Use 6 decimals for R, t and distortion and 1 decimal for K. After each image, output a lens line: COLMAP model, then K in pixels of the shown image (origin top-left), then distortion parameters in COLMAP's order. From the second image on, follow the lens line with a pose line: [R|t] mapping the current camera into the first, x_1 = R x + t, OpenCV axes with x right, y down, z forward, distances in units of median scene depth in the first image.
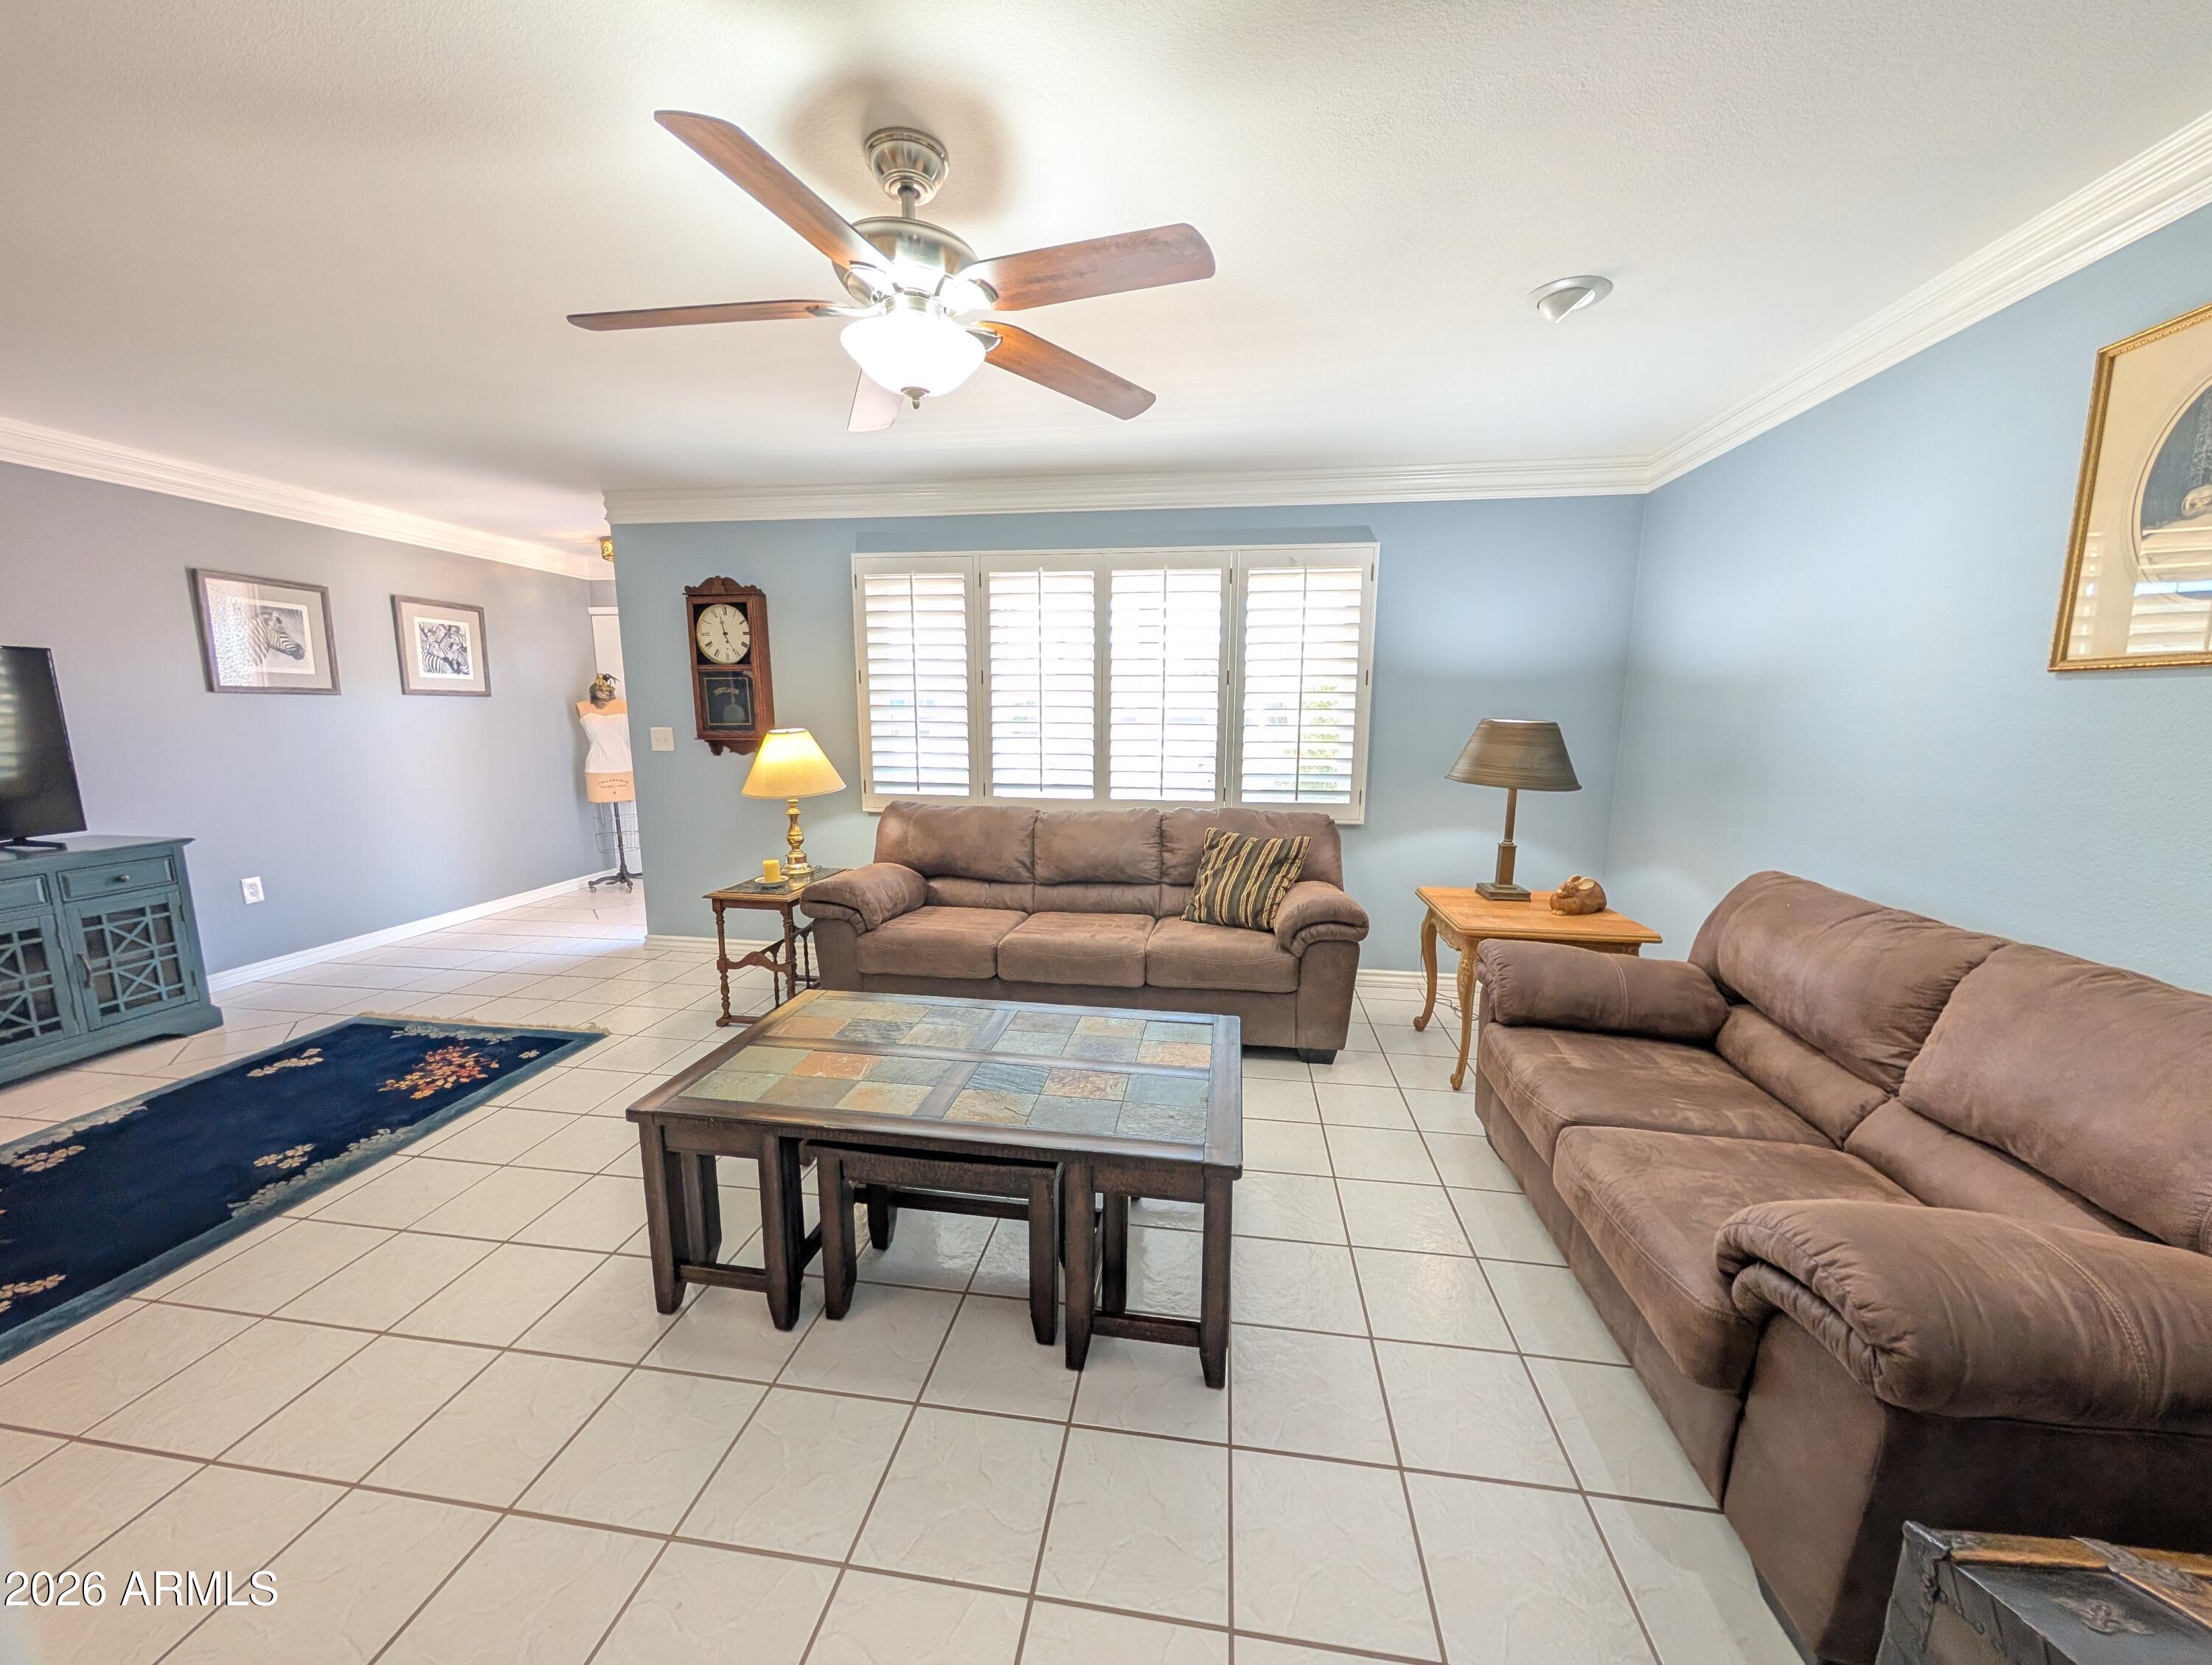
lens RADIAL K [[805.4, 0, 1104.2], [0, 805.4, 832.0], [0, 0, 1]] dist [0.001394, 0.000049]
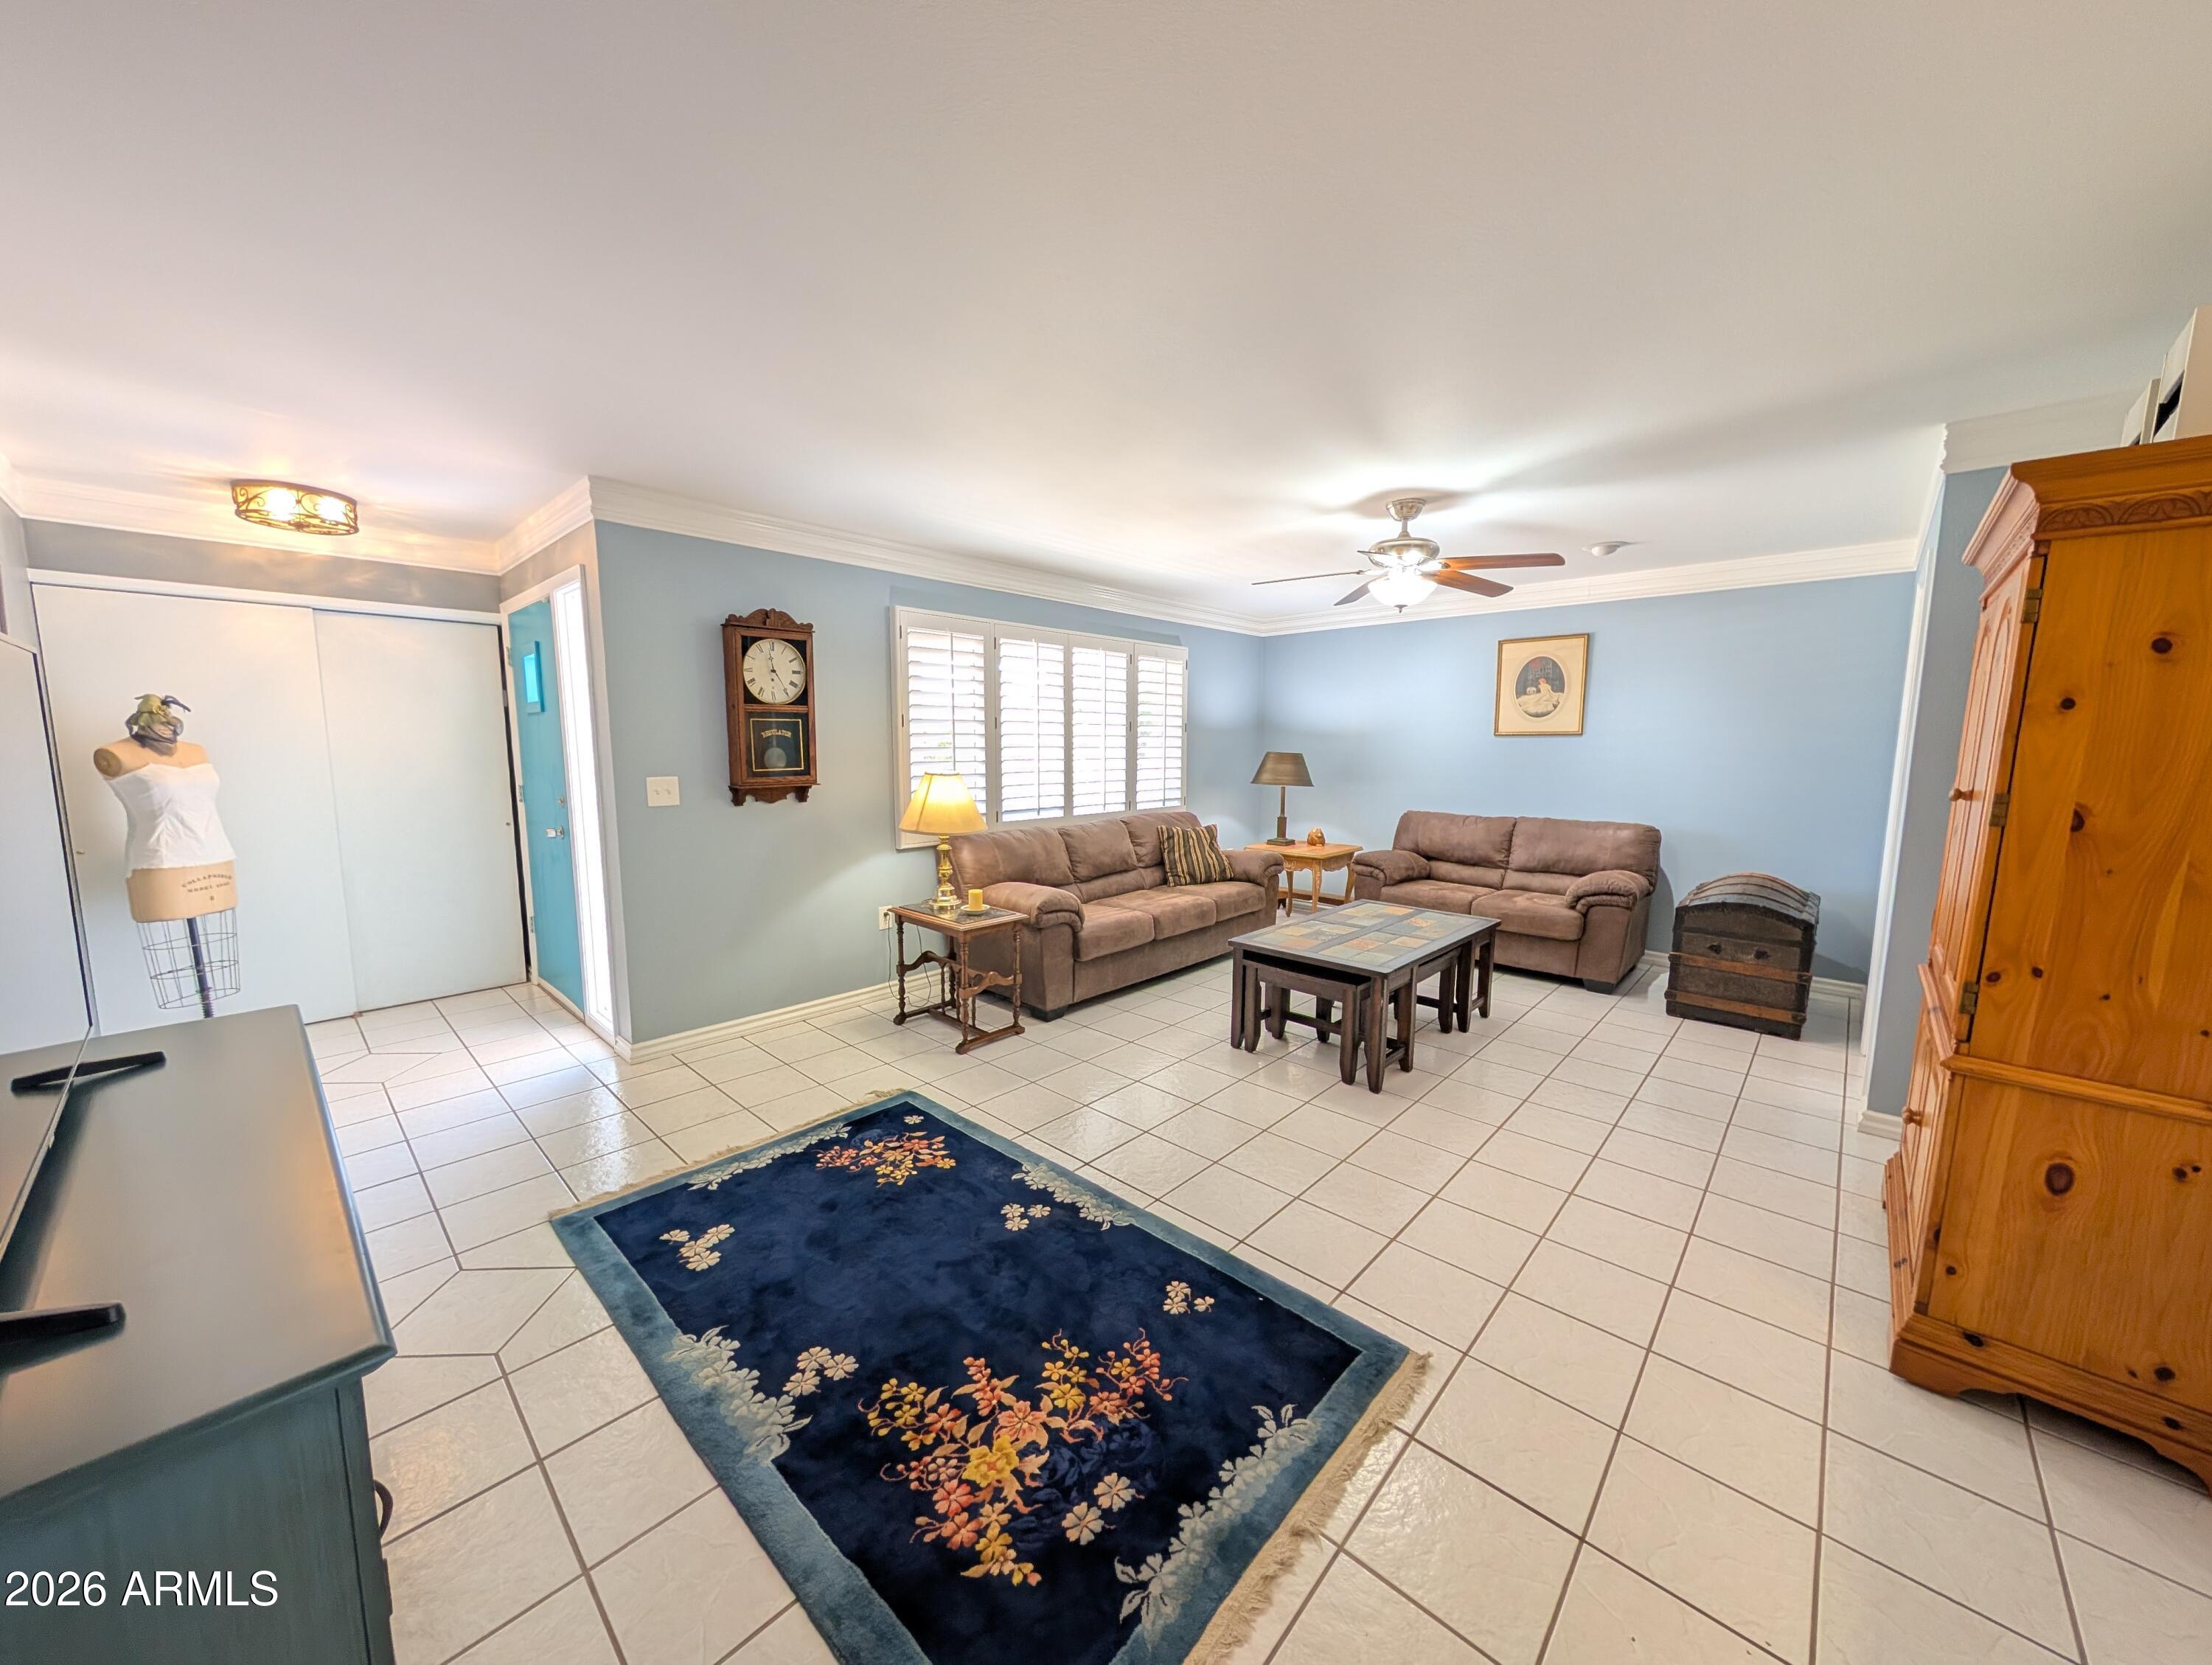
lens RADIAL K [[805.4, 0, 1101.9], [0, 805.4, 835.9], [0, 0, 1]] dist [0.001394, 0.000049]
pose [[0.571091, -0.100919, 0.814659, -1.125773], [0.127615, 0.991263, 0.033336, -0.049186], [-0.810906, 0.084924, 0.578981, 0.207218]]
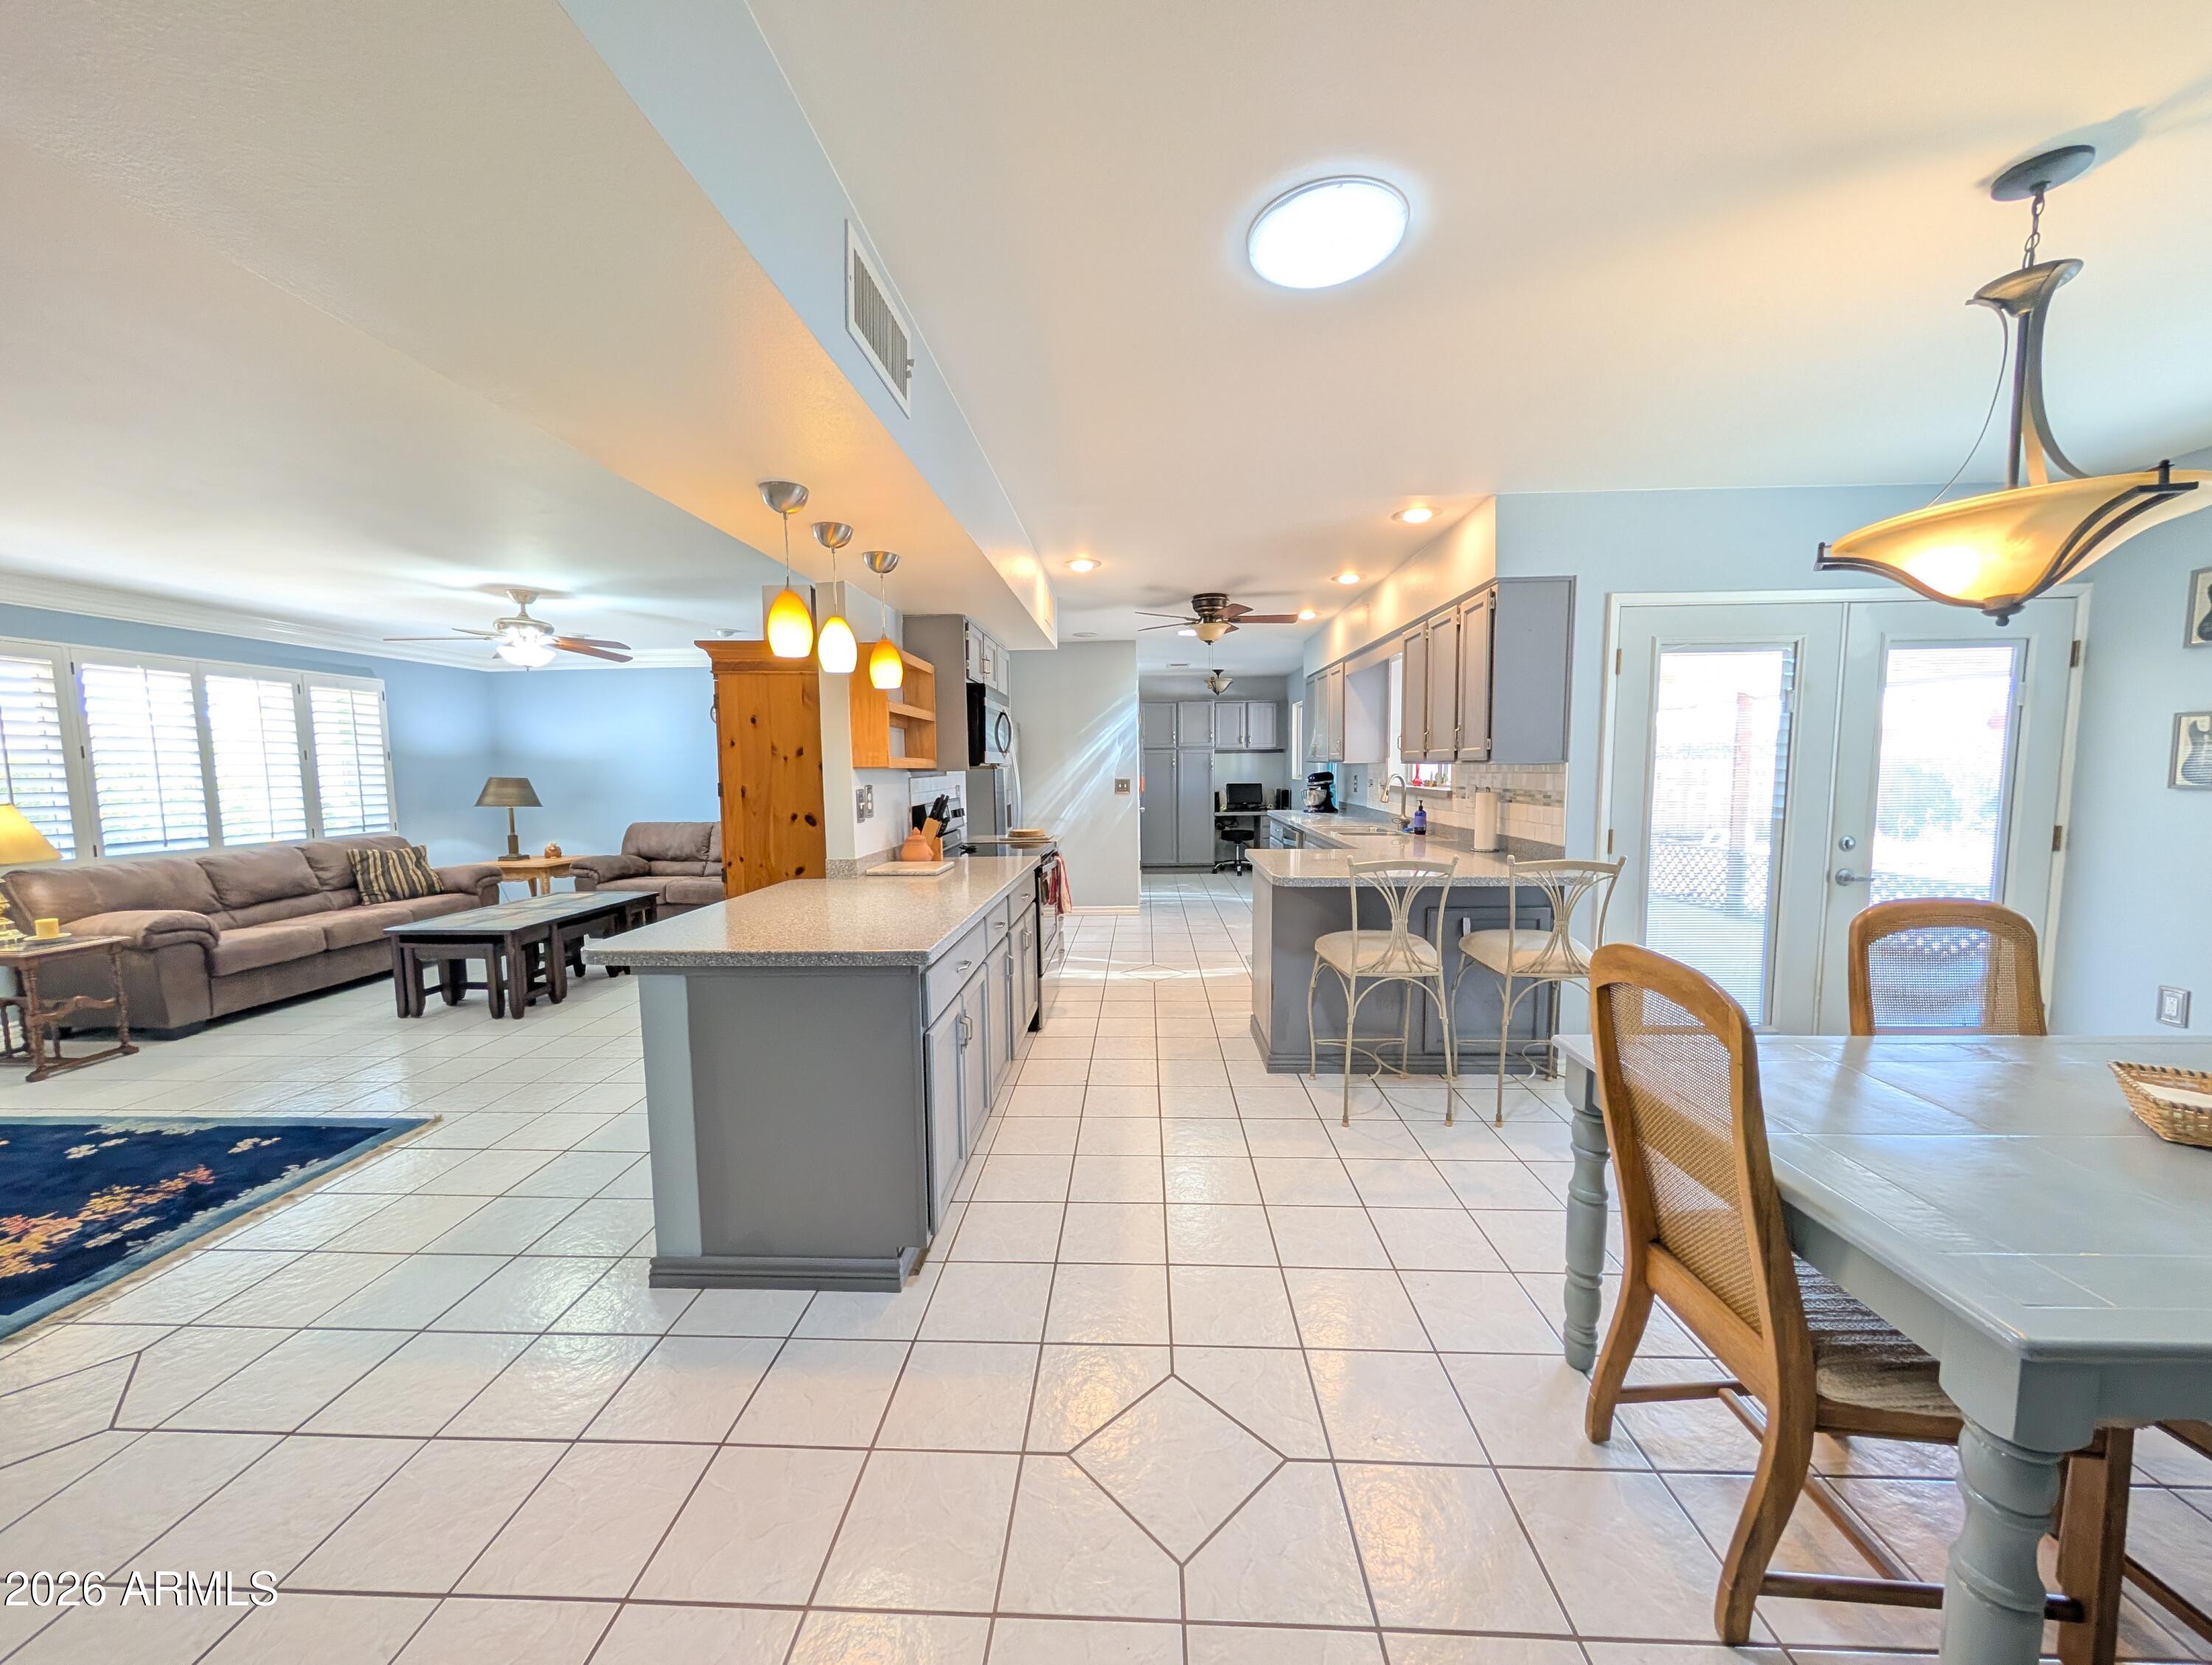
lens RADIAL K [[805.4, 0, 1105.7], [0, 805.4, 837.8], [0, 0, 1]] dist [0.001394, 0.000049]
pose [[-0.102453, -0.093230, 0.990359, -1.533383], [0.165710, 0.980087, 0.109405, 0.042536], [-0.980838, 0.175321, -0.084964, -0.313257]]
